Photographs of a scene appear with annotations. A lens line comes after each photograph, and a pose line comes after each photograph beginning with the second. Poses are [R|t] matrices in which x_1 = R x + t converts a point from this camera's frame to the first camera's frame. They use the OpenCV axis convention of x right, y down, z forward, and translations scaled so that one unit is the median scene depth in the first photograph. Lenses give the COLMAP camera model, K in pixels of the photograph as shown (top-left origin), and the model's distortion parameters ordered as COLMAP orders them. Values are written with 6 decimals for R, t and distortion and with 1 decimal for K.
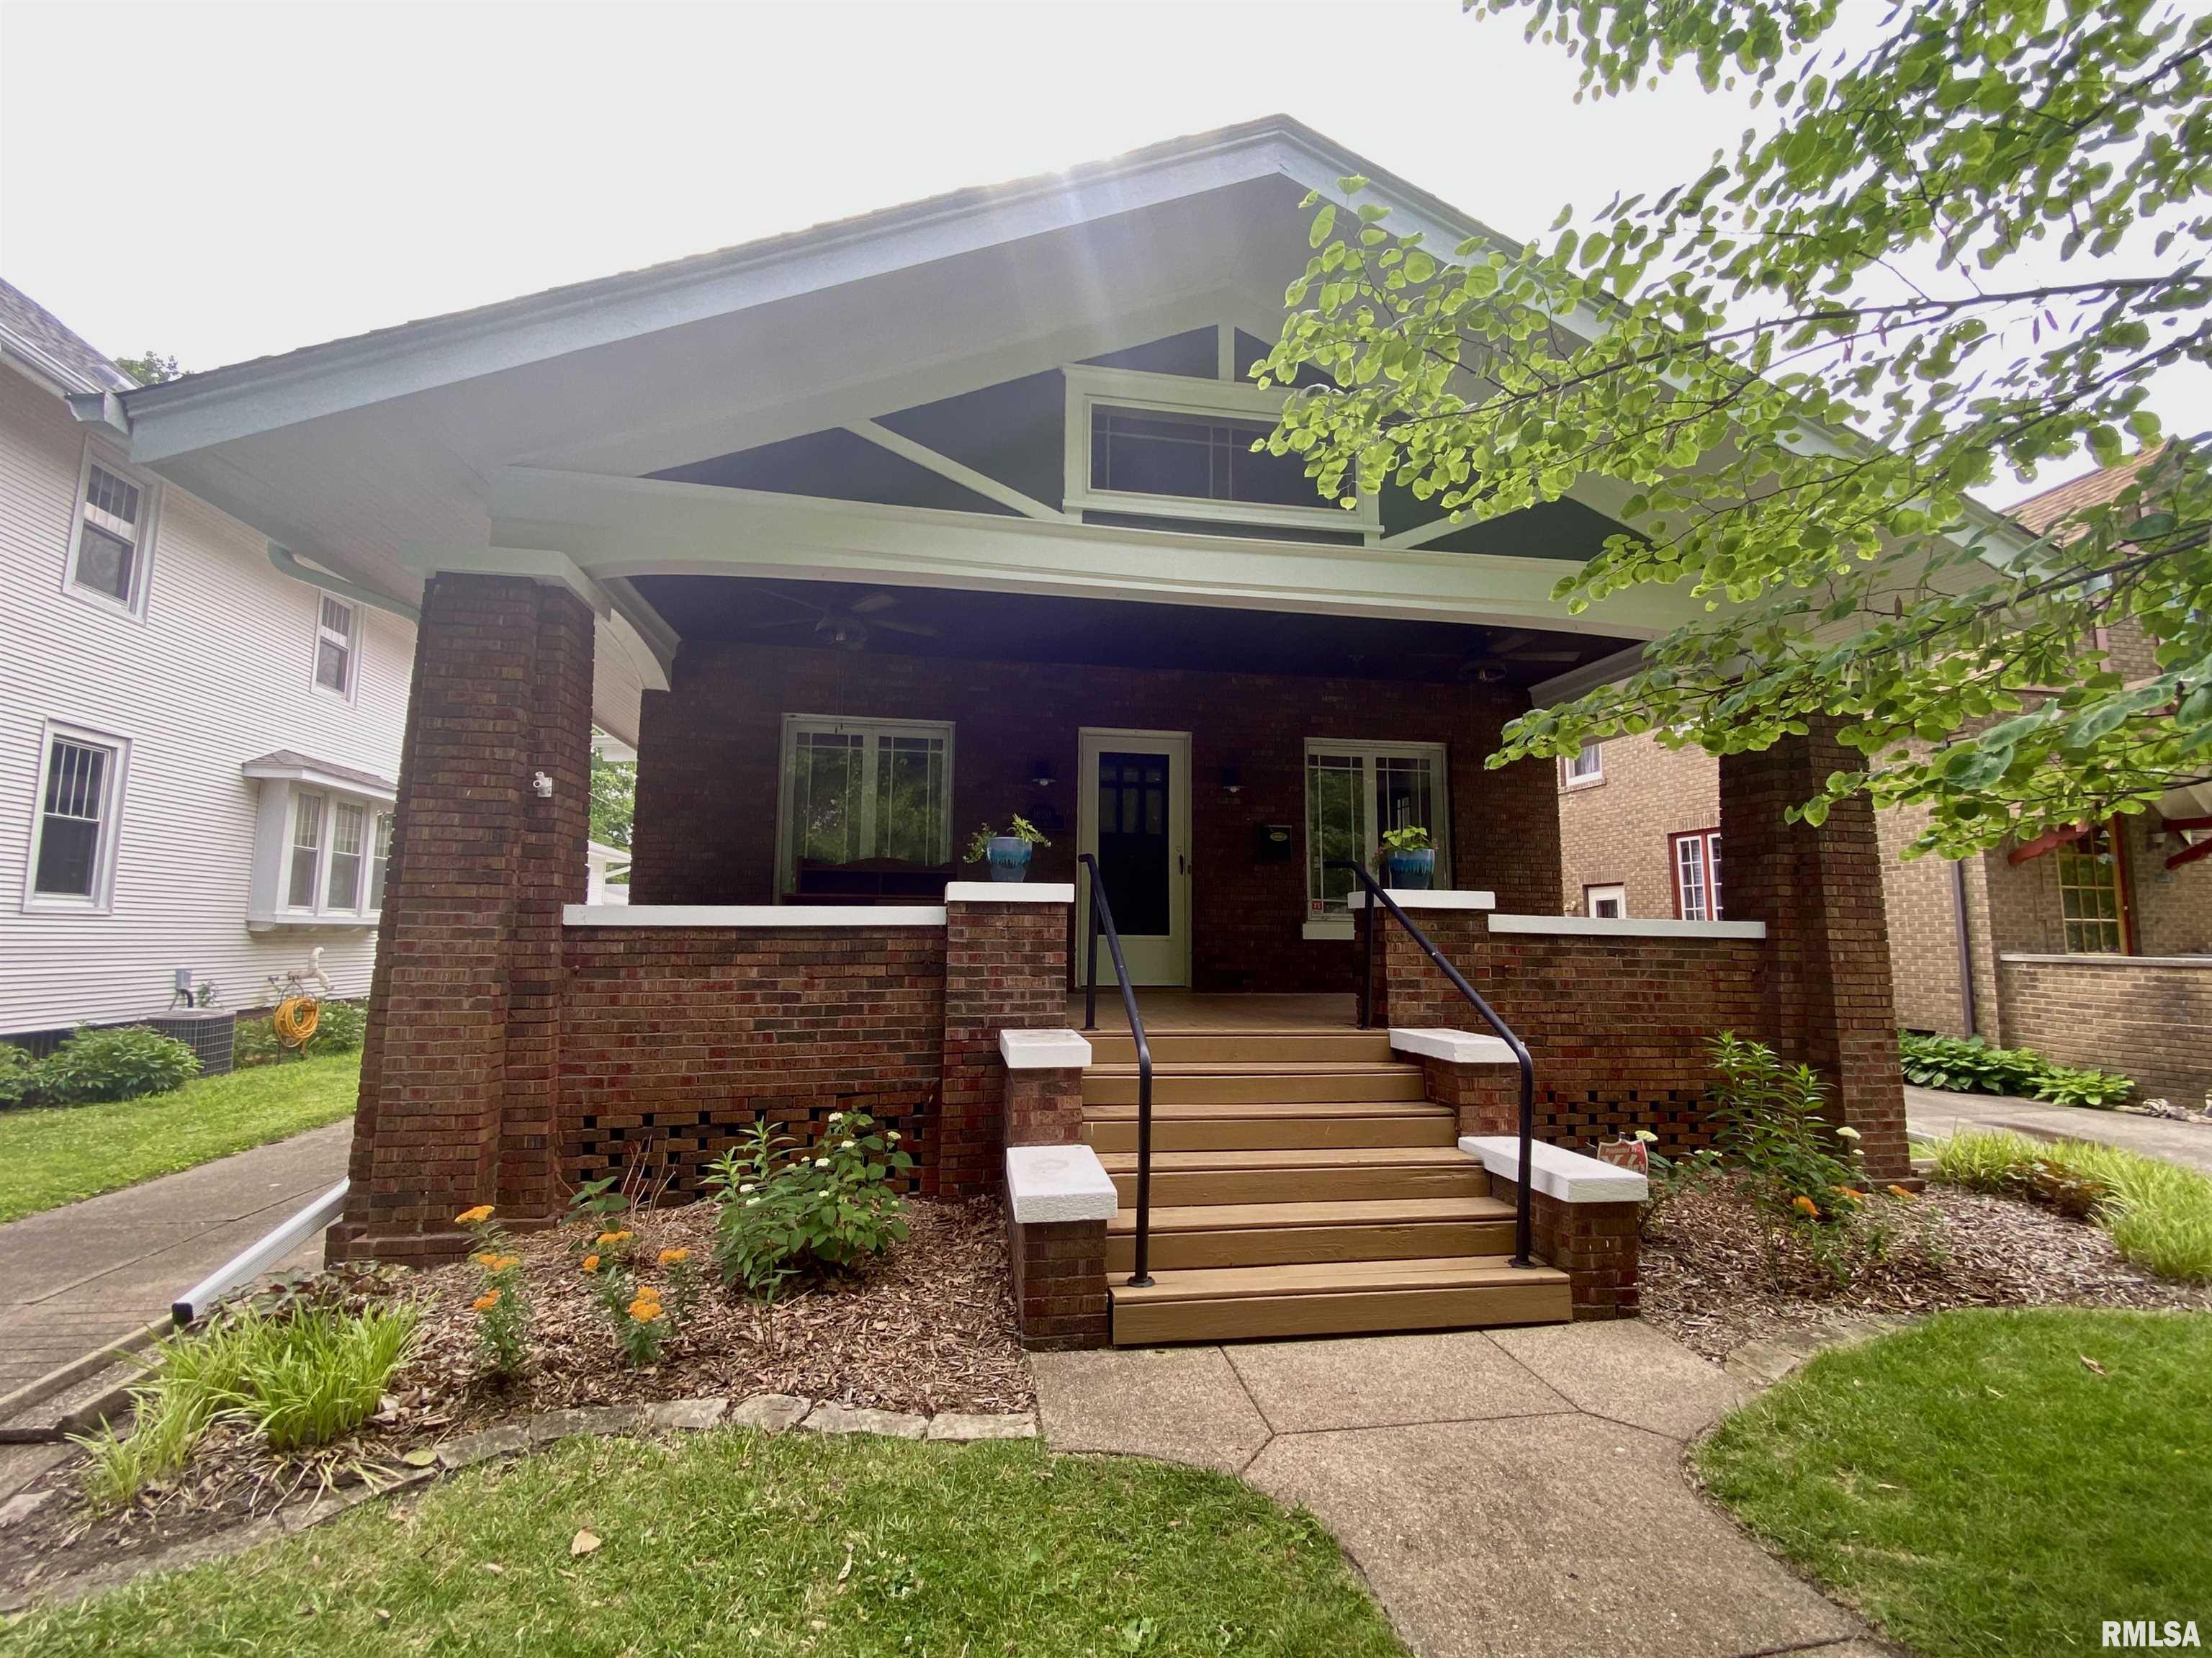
lens RADIAL K [[948.0, 0, 1102.5], [0, 948.0, 812.4], [0, 0, 1]] dist [0.005343, -0.010891]
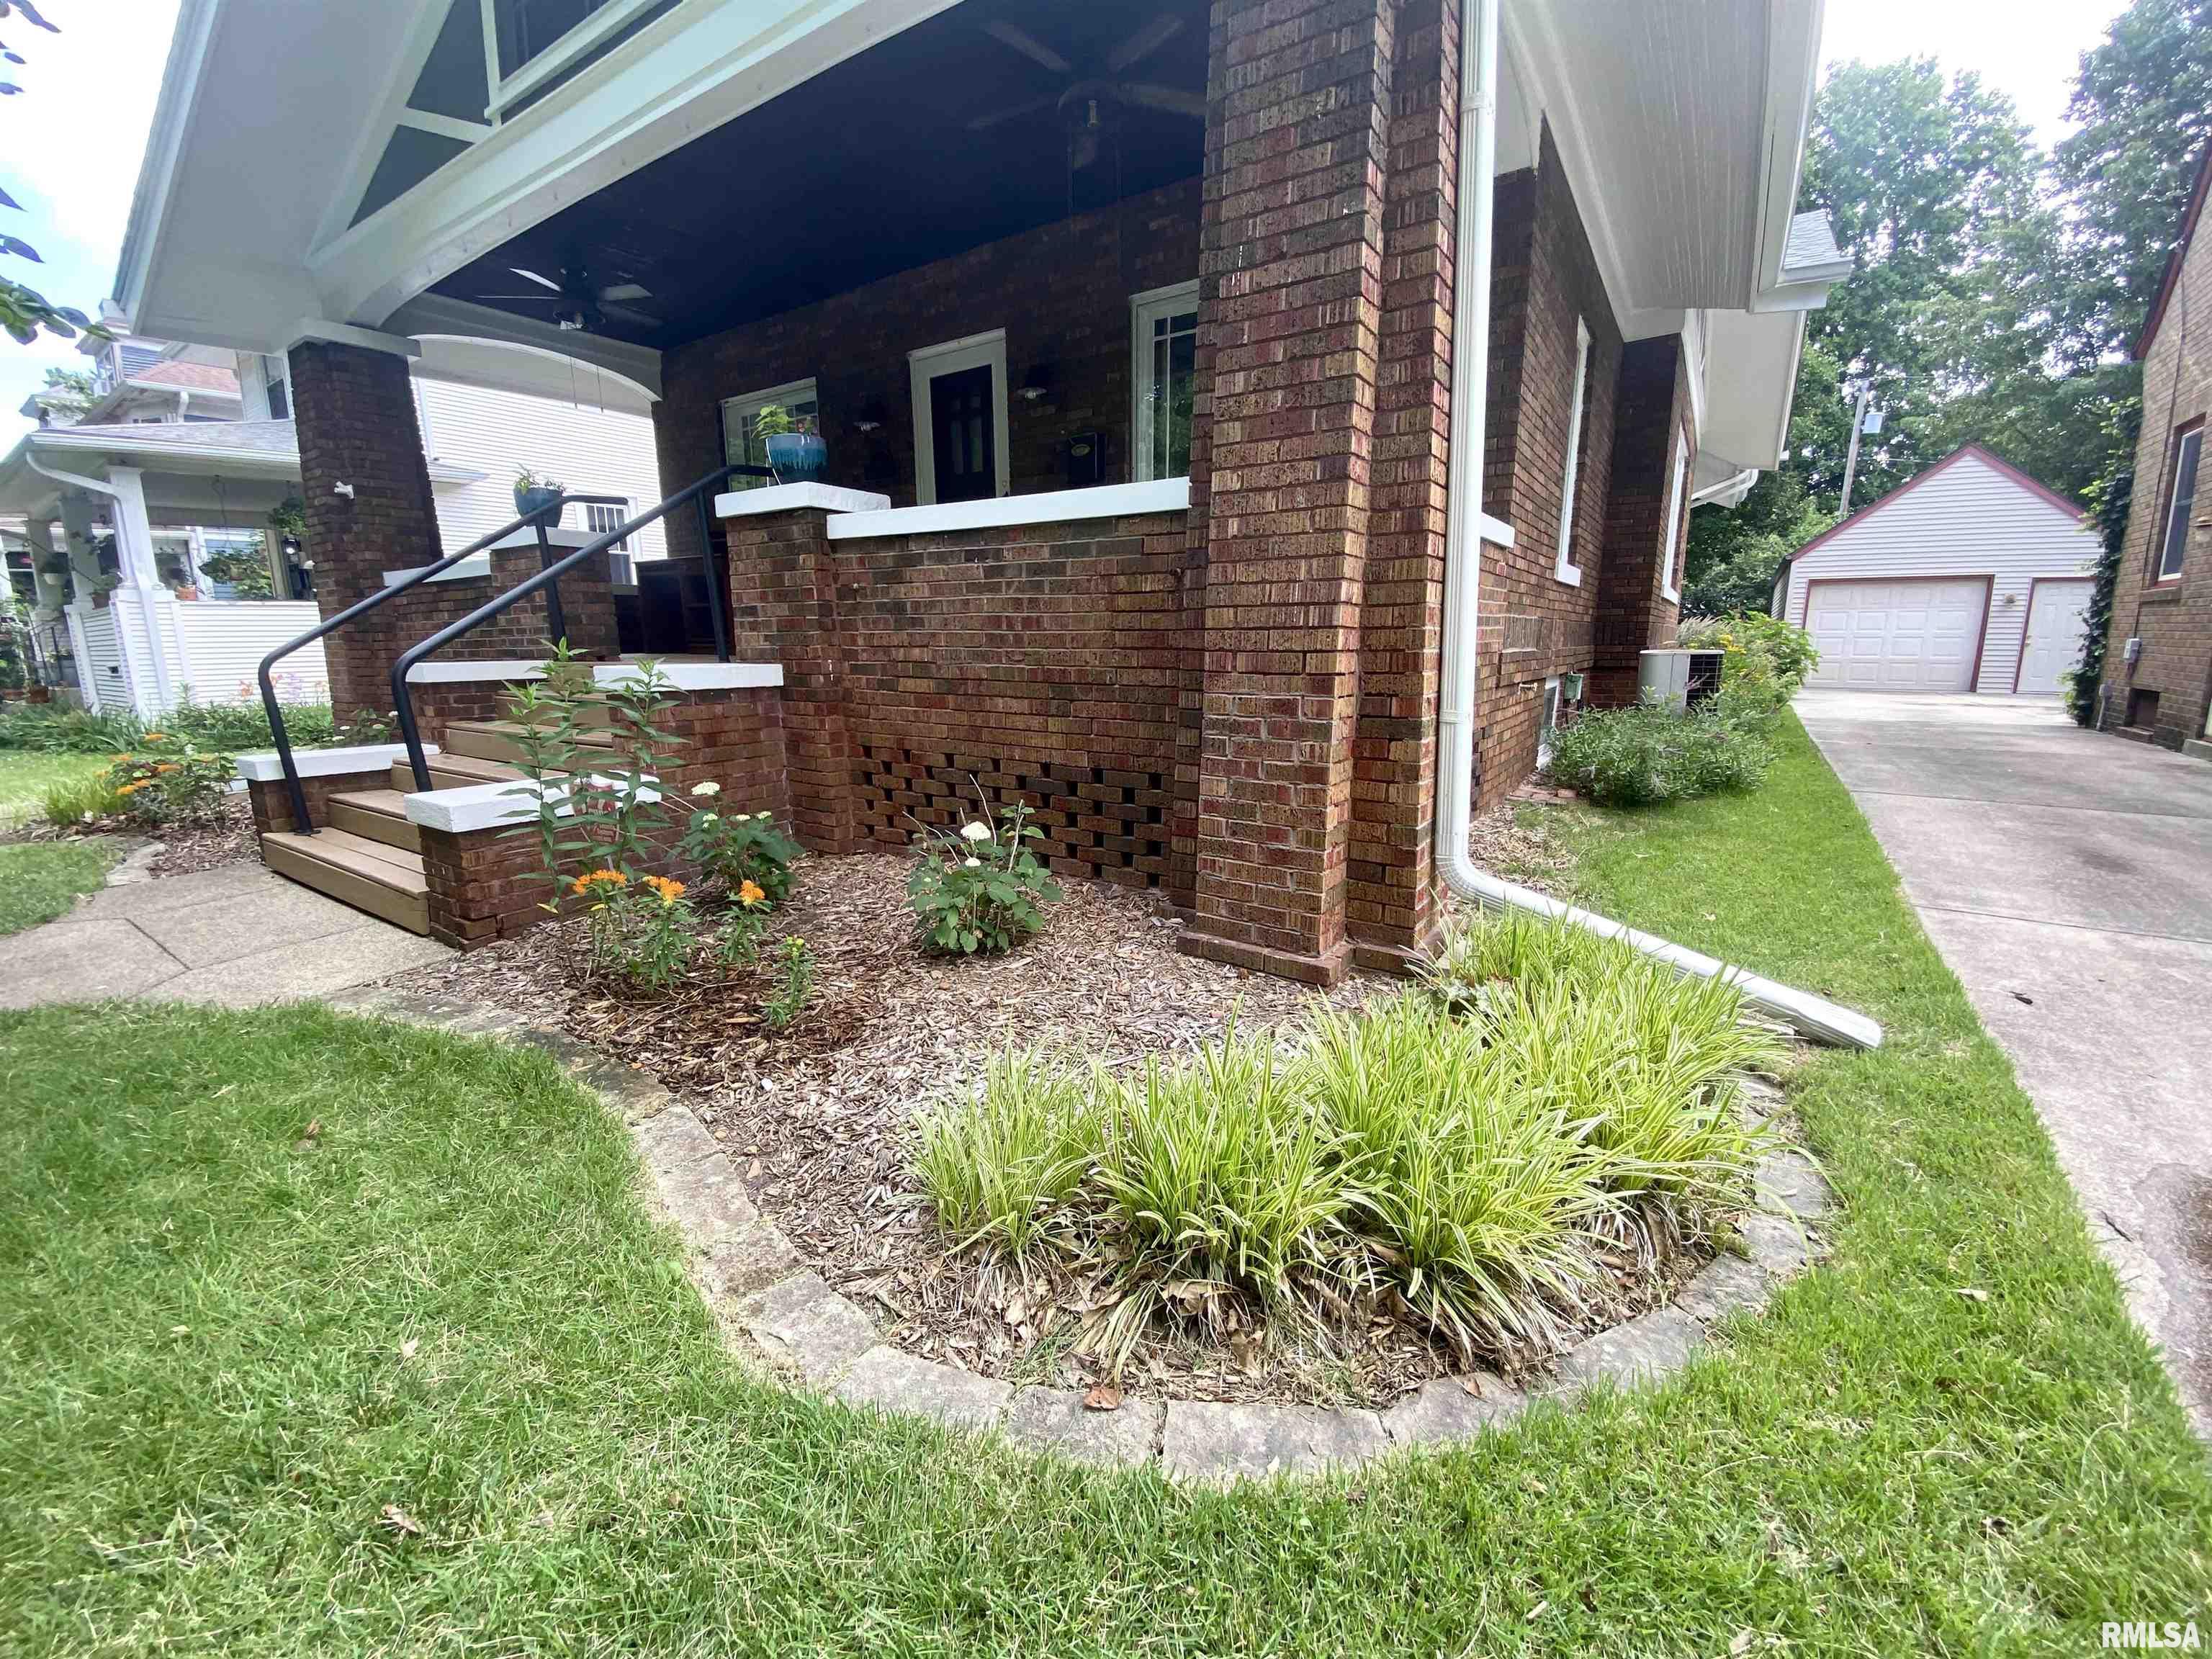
lens RADIAL K [[905.6, 0, 1096.3], [0, 905.6, 843.5], [0, 0, 1]] dist [0.007912, -0.014046]
pose [[0.721001, 0.134927, -0.679671, 1.230577], [0.106469, 0.947641, 0.301067, 0.181838], [0.684706, -0.289433, 0.668885, 0.668221]]
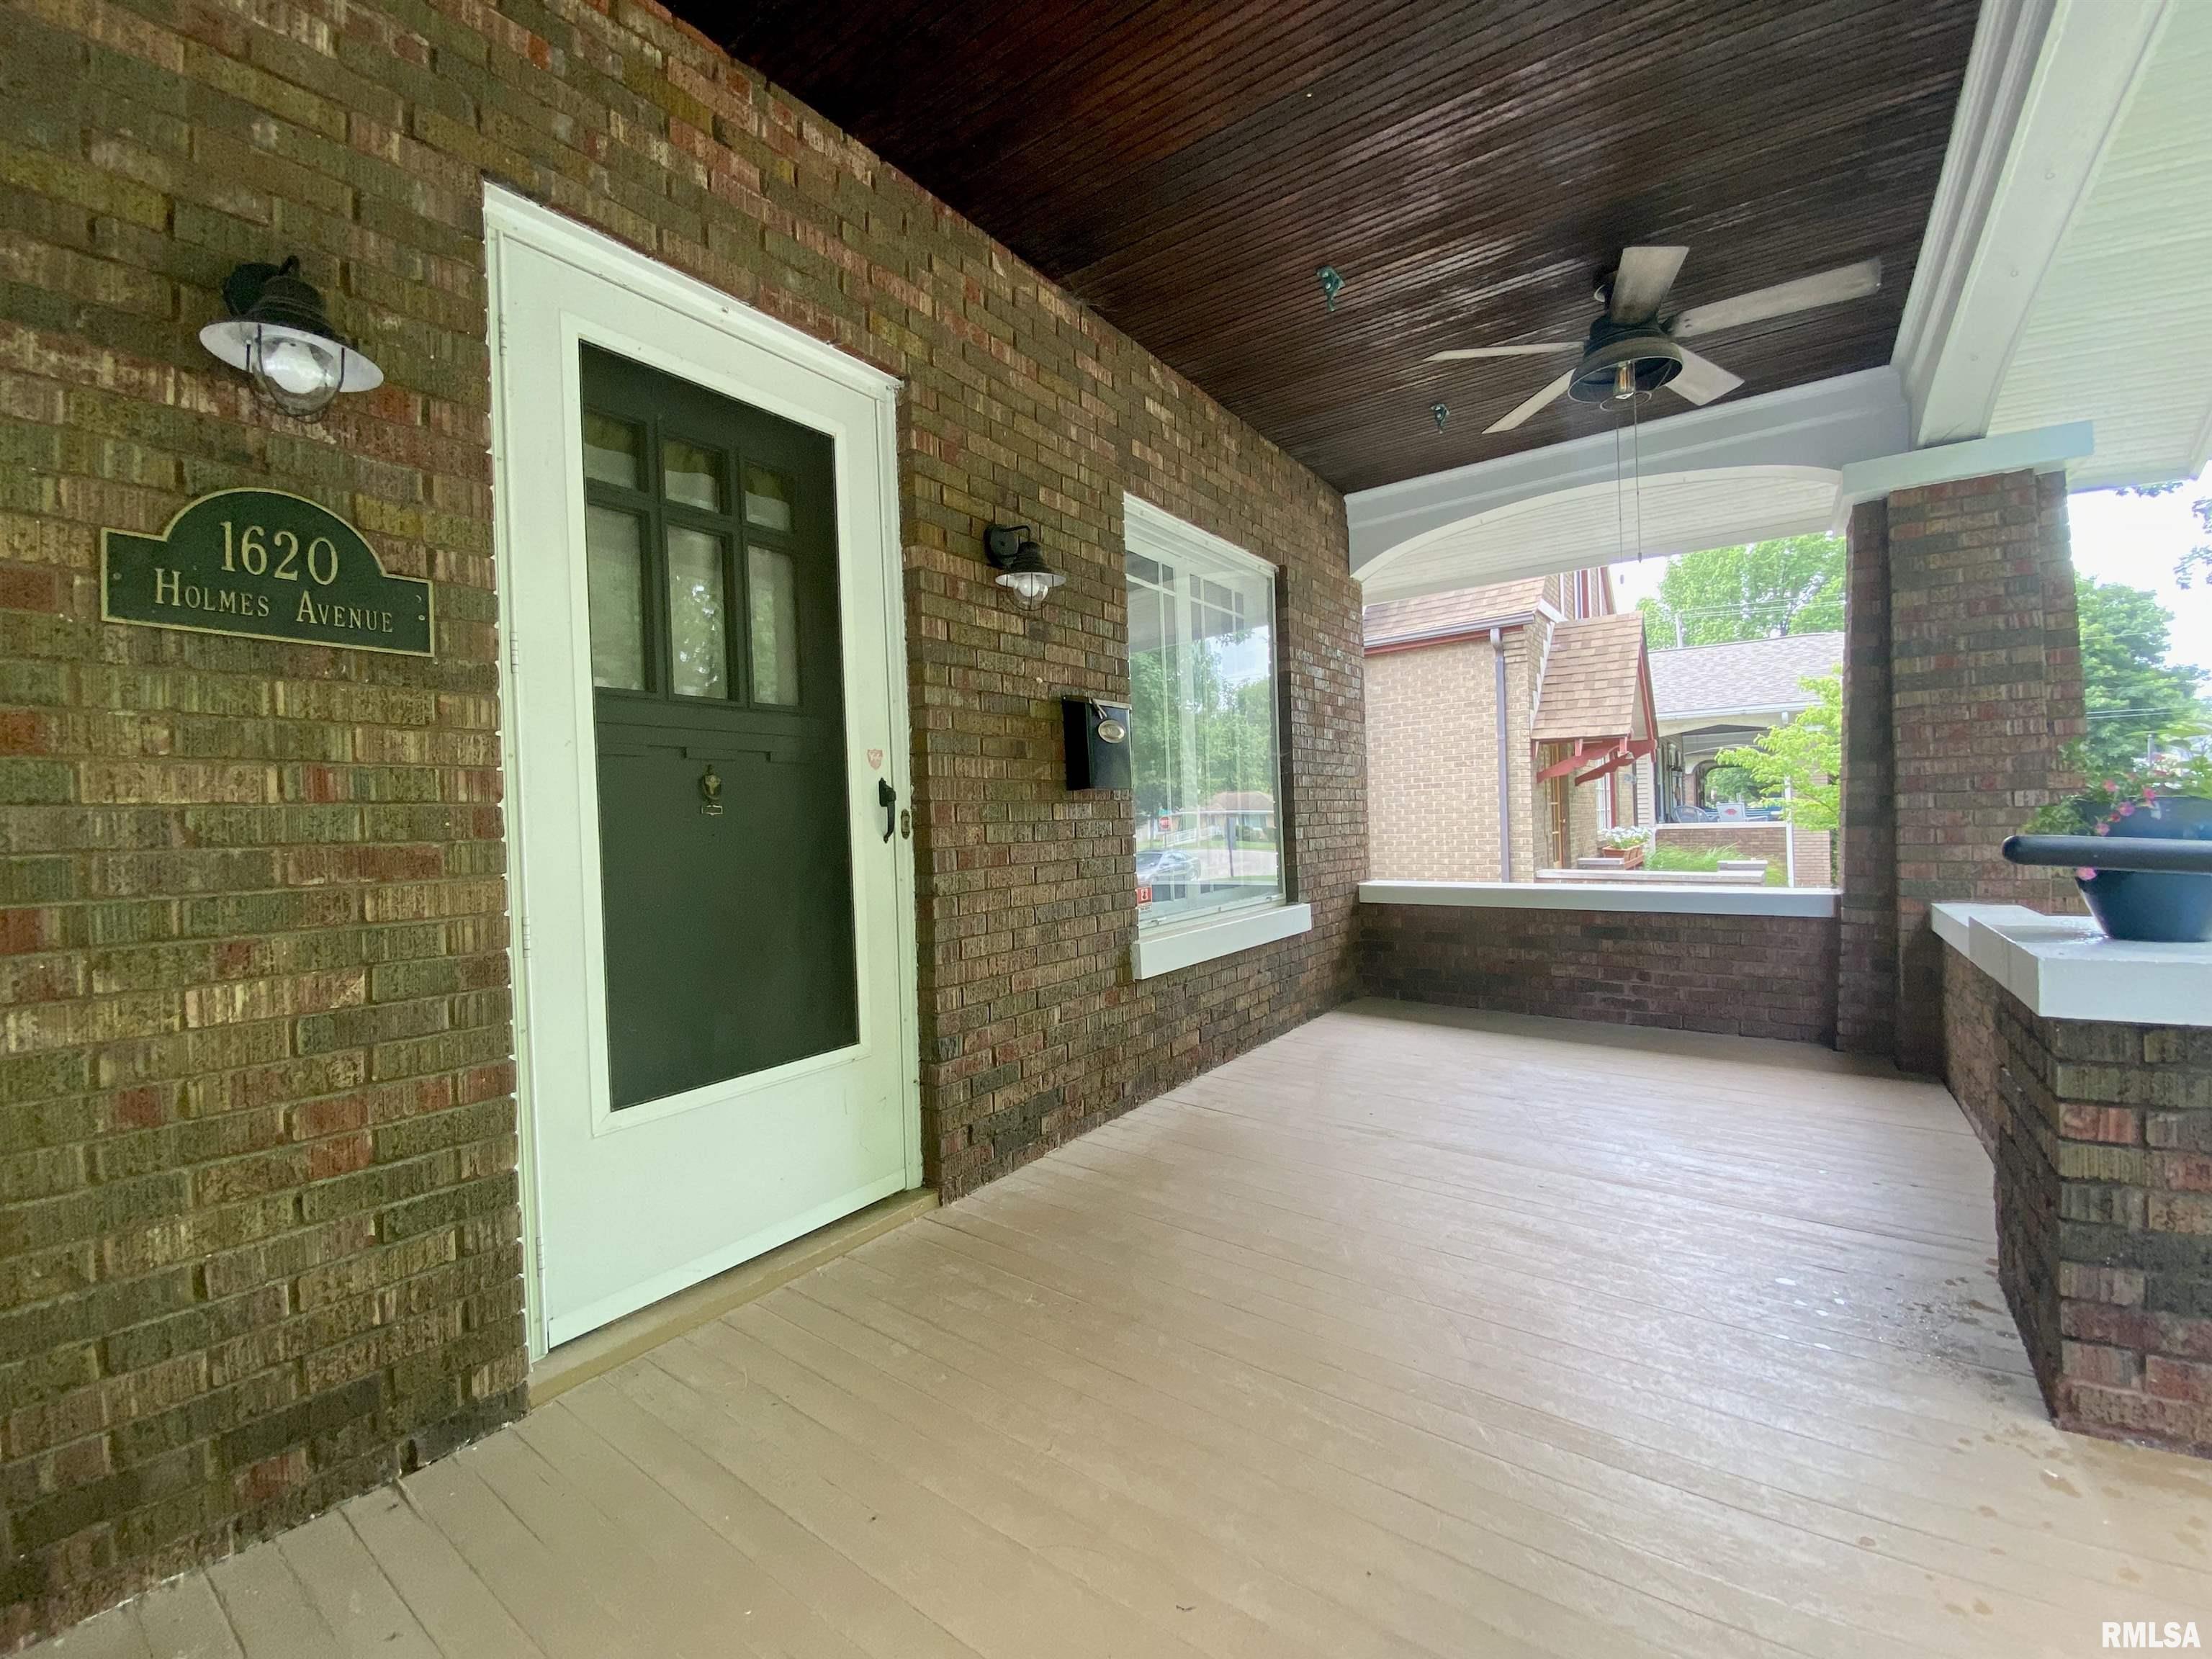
lens RADIAL K [[905.6, 0, 1121.1], [0, 905.6, 834.9], [0, 0, 1]] dist [0.007912, -0.014046]
pose [[0.697423, -0.046652, 0.715140, -0.122560], [-0.048051, 0.992589, 0.111612, 0.043230], [-0.715047, -0.112204, 0.690013, 1.210117]]
